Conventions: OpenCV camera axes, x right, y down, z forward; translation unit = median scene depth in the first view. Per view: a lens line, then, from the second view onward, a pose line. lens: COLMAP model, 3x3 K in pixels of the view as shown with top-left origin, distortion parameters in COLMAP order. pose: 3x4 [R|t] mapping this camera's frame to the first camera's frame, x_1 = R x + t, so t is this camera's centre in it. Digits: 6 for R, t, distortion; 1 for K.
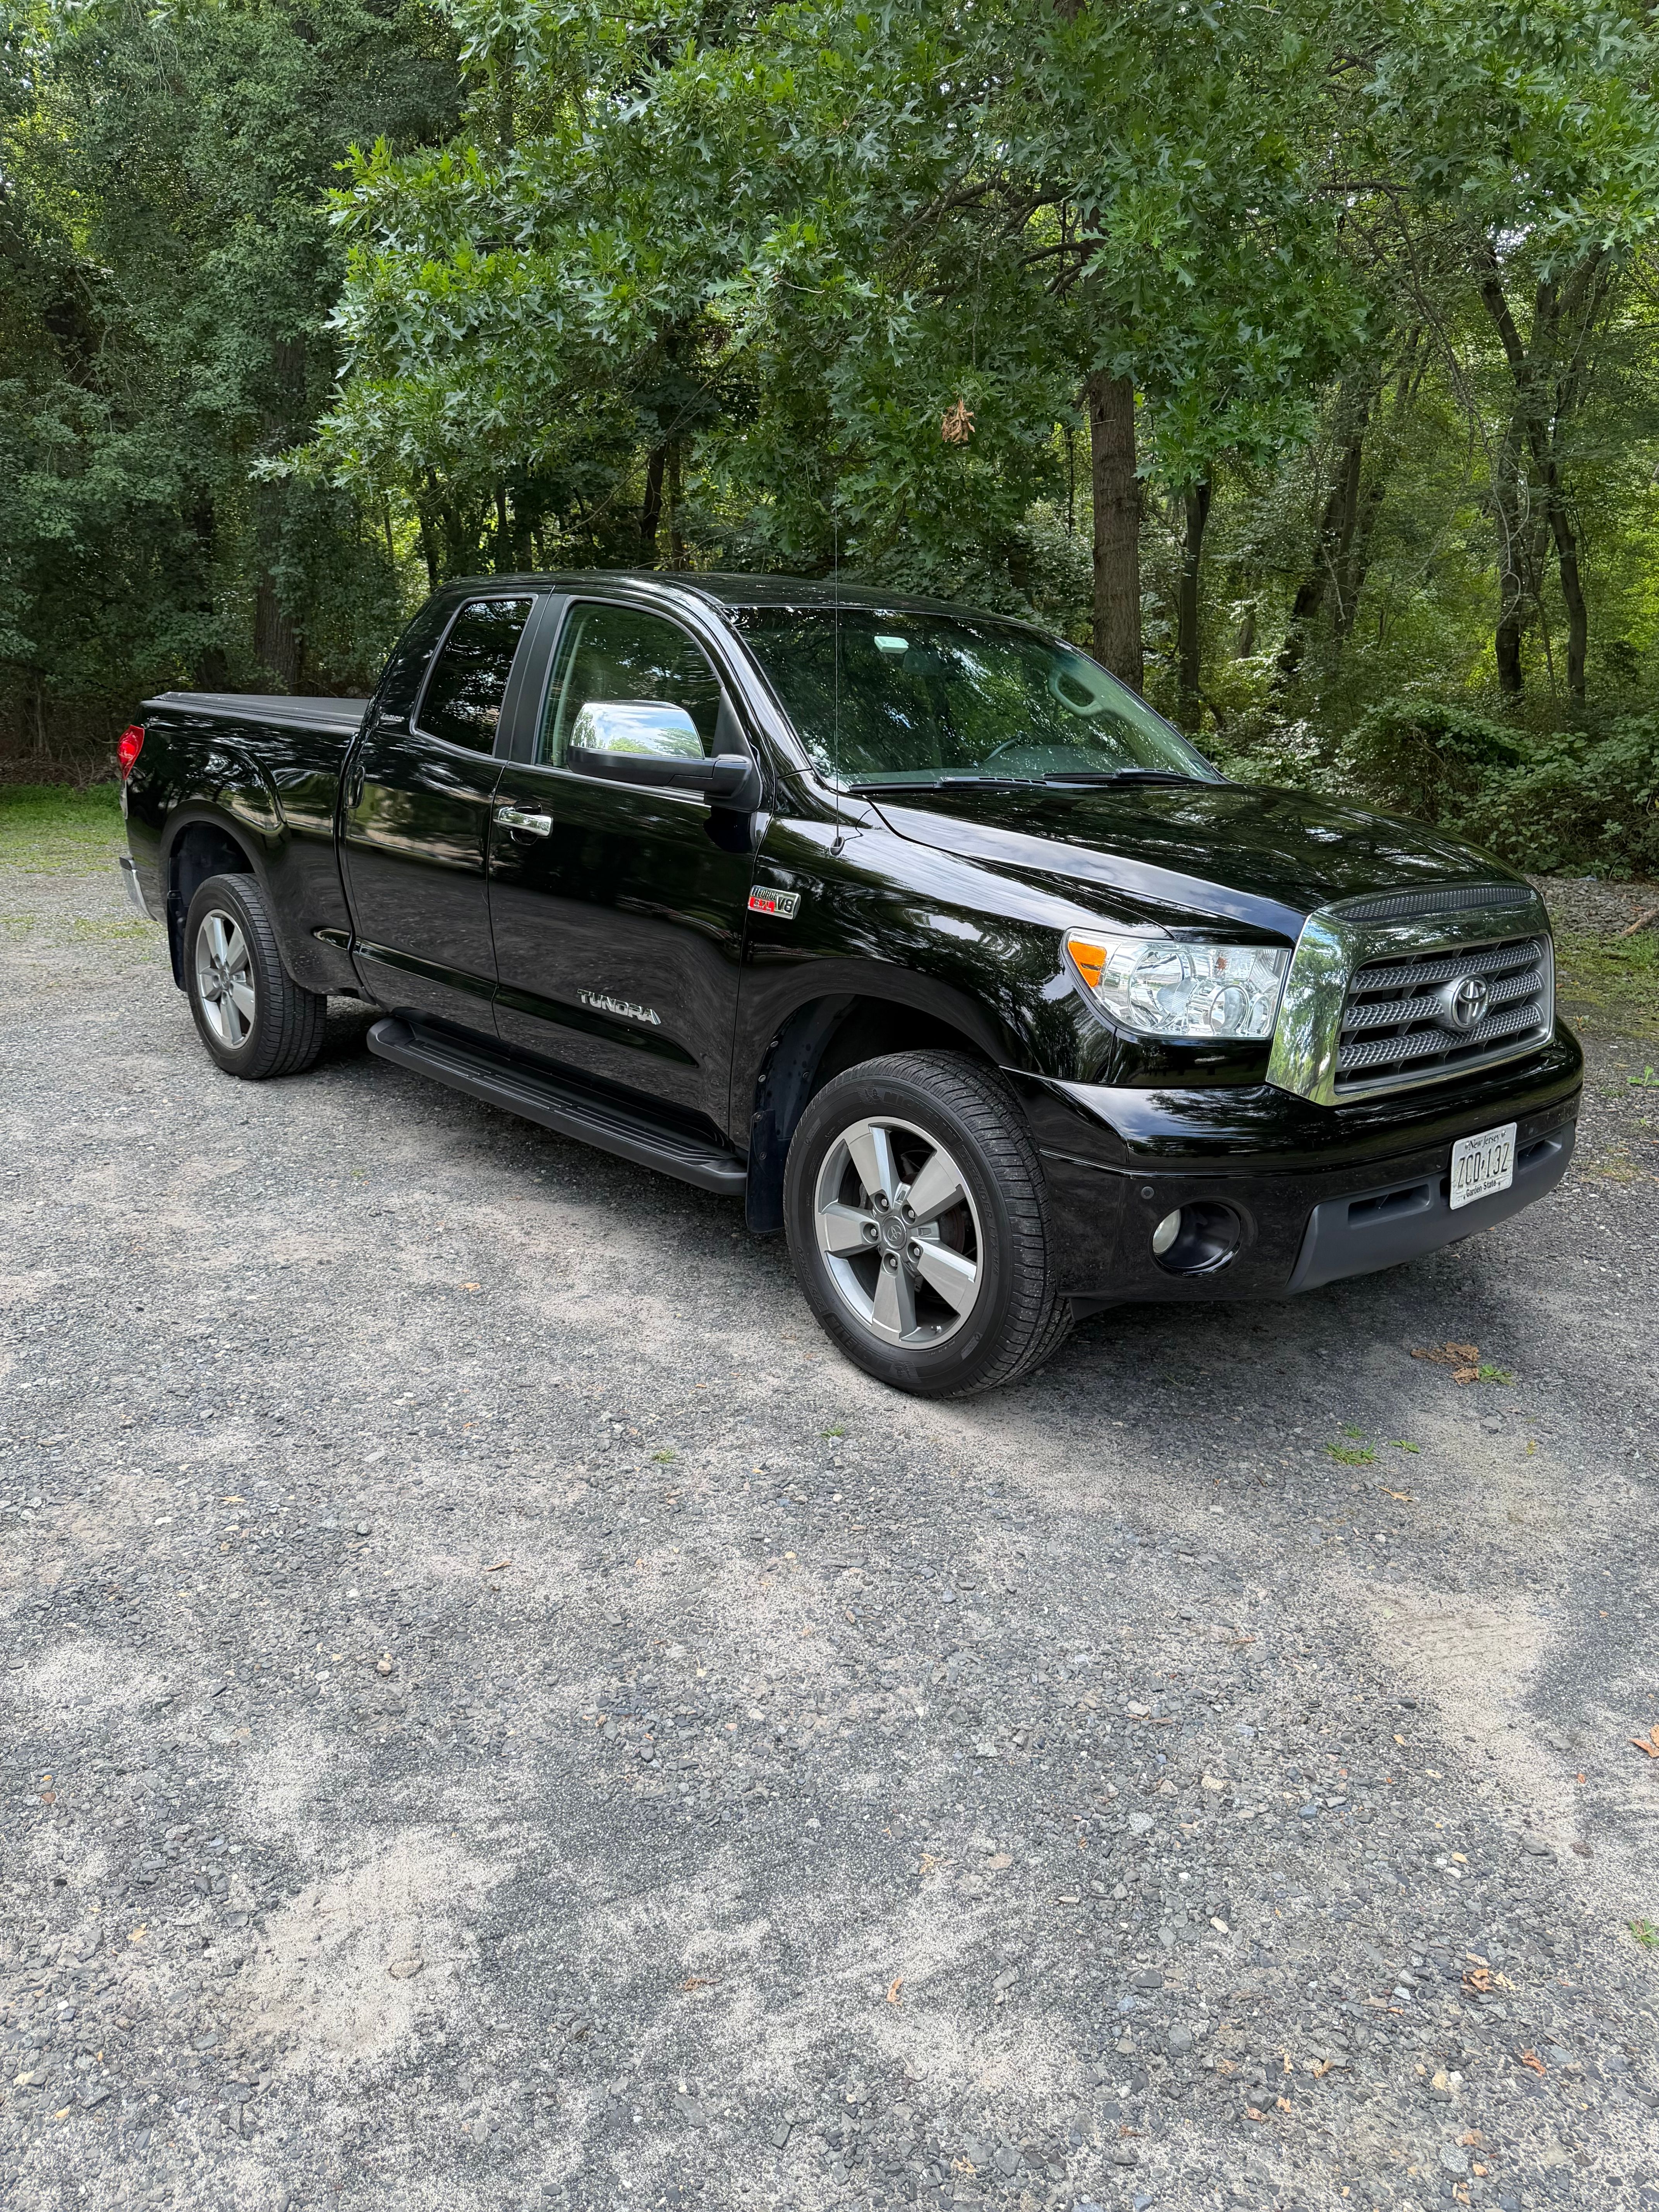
lens RADIAL K [[1412.9, 0, 890.9], [0, 1412.9, 1074.2], [0, 0, 1]] dist [0.104810, -0.129577]
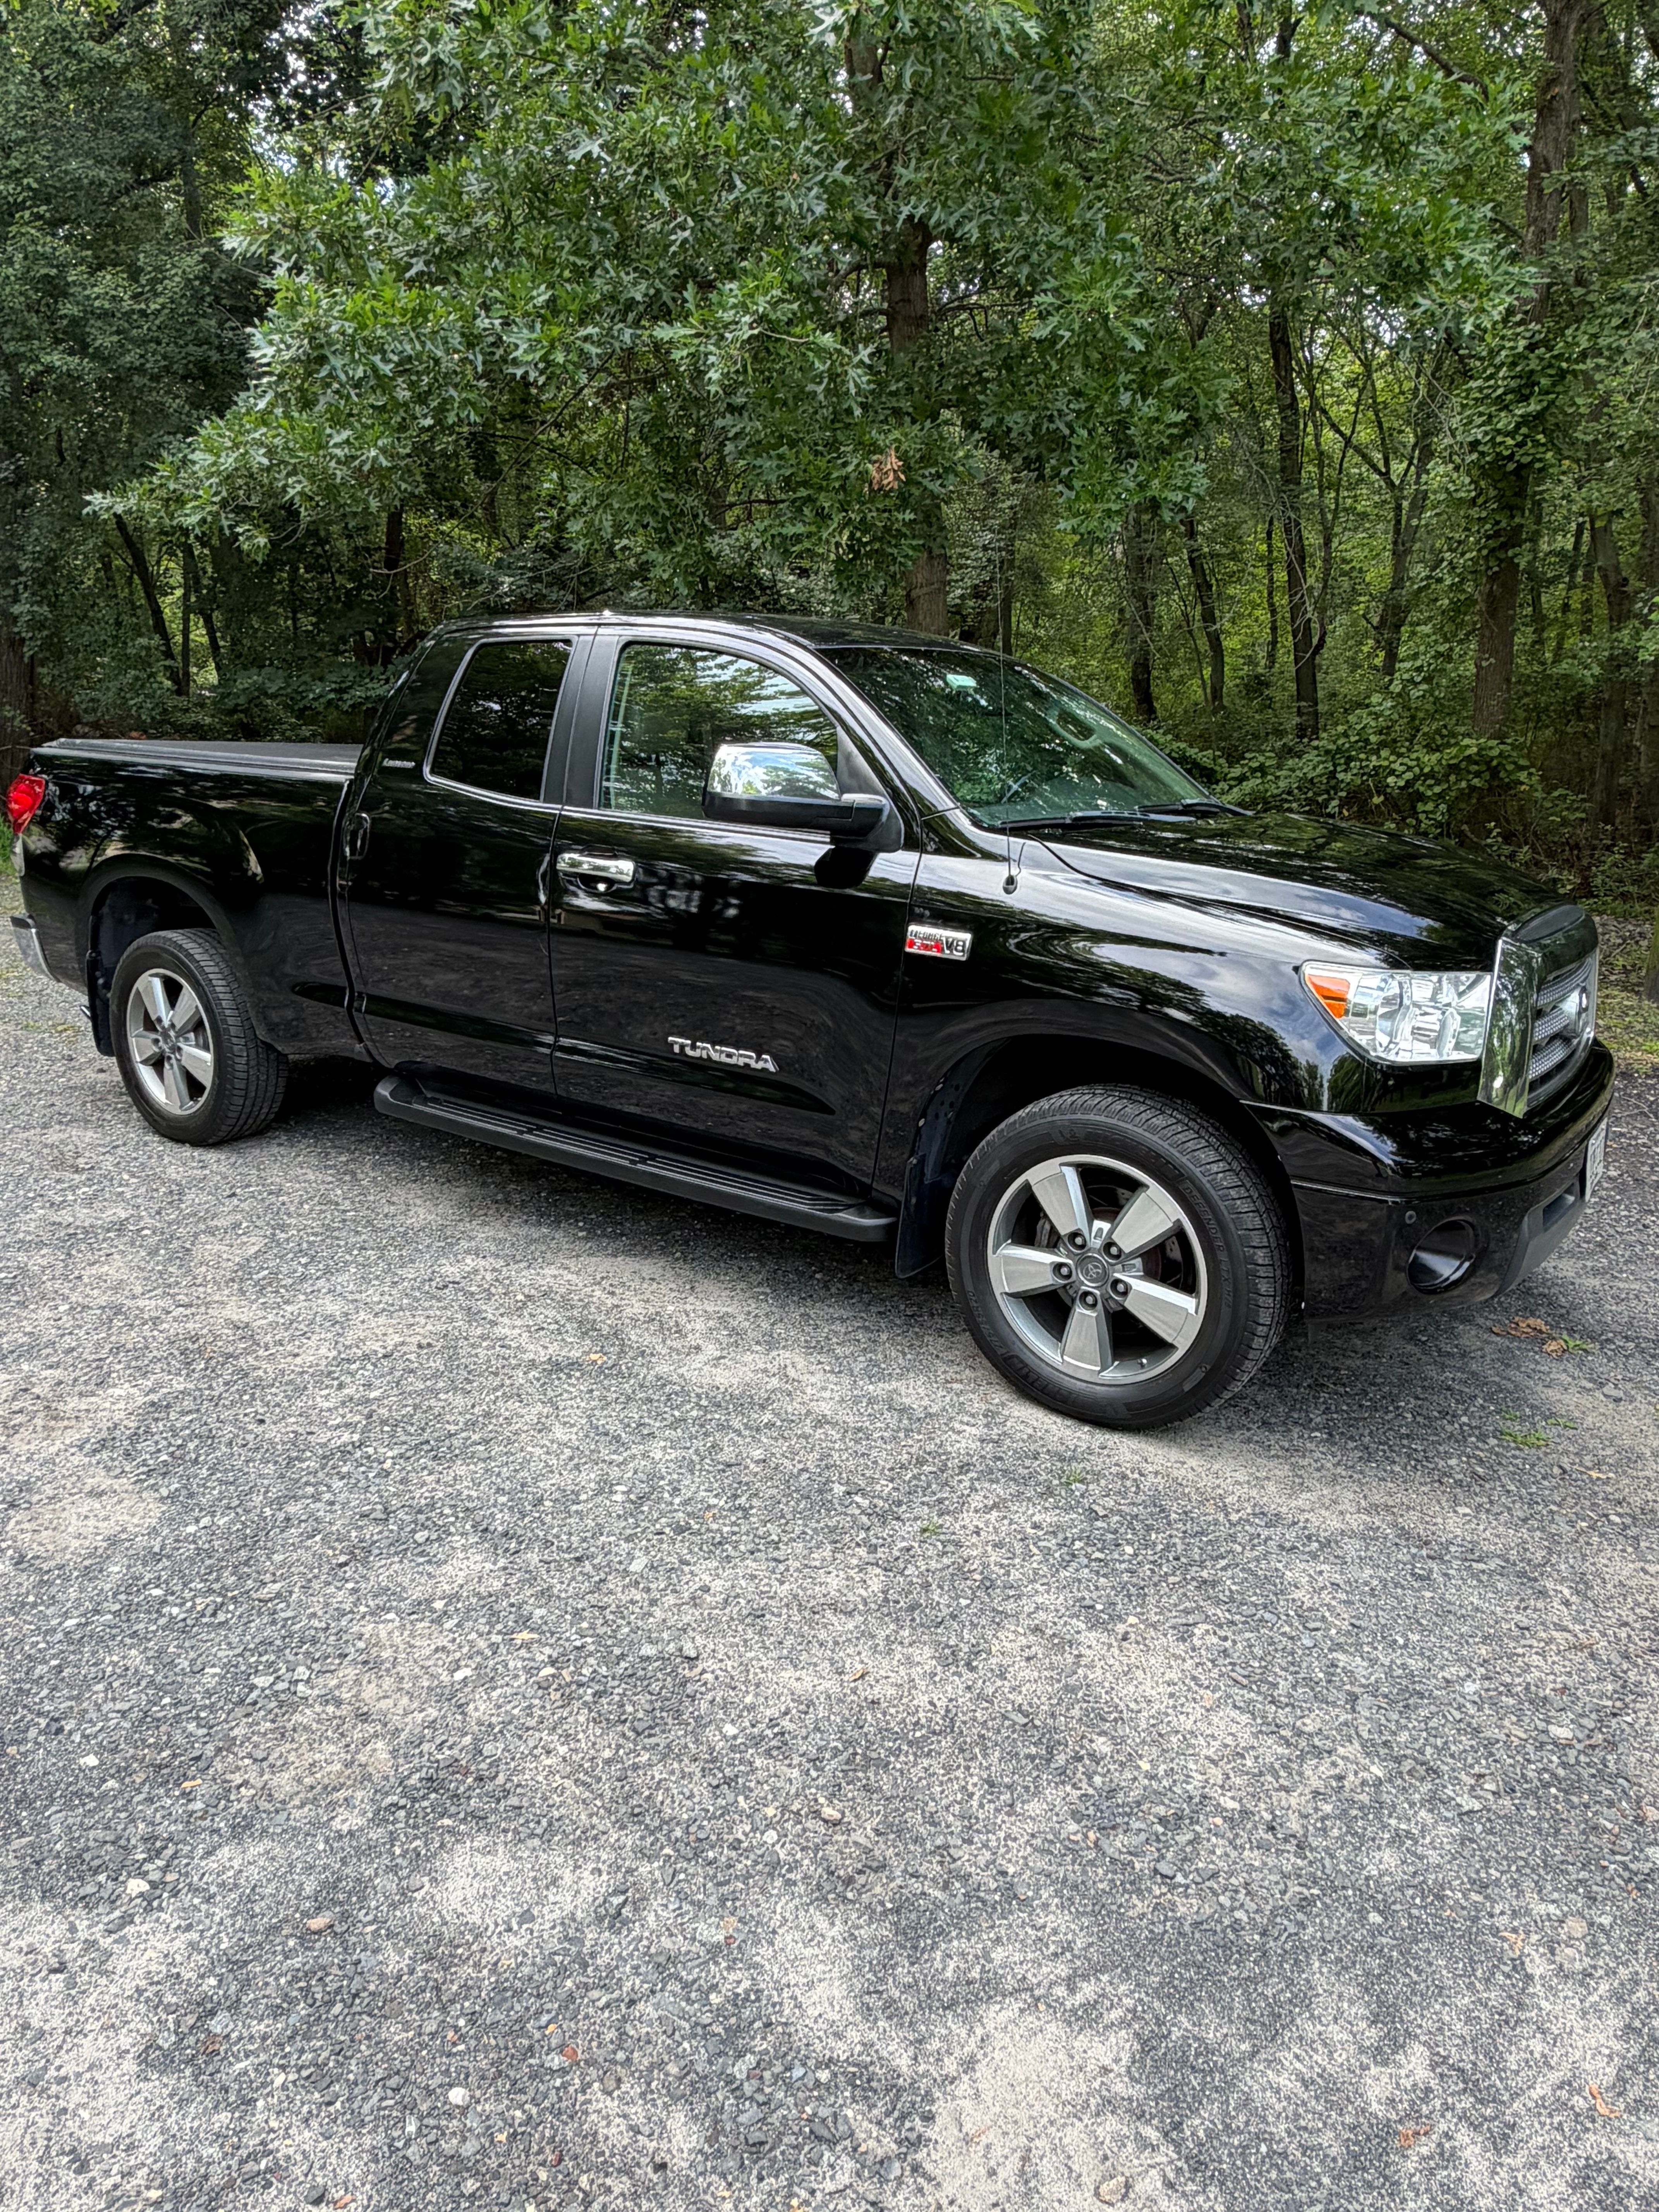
lens RADIAL K [[1293.4, 0, 829.3], [0, 1293.4, 1077.2], [0, 0, 1]] dist [-0.000850, 0.004063]
pose [[0.979631, -0.062781, 0.190739, -0.315853], [0.061255, 0.998025, 0.013891, -0.044555], [-0.191234, -0.001924, 0.981543, 0.128226]]
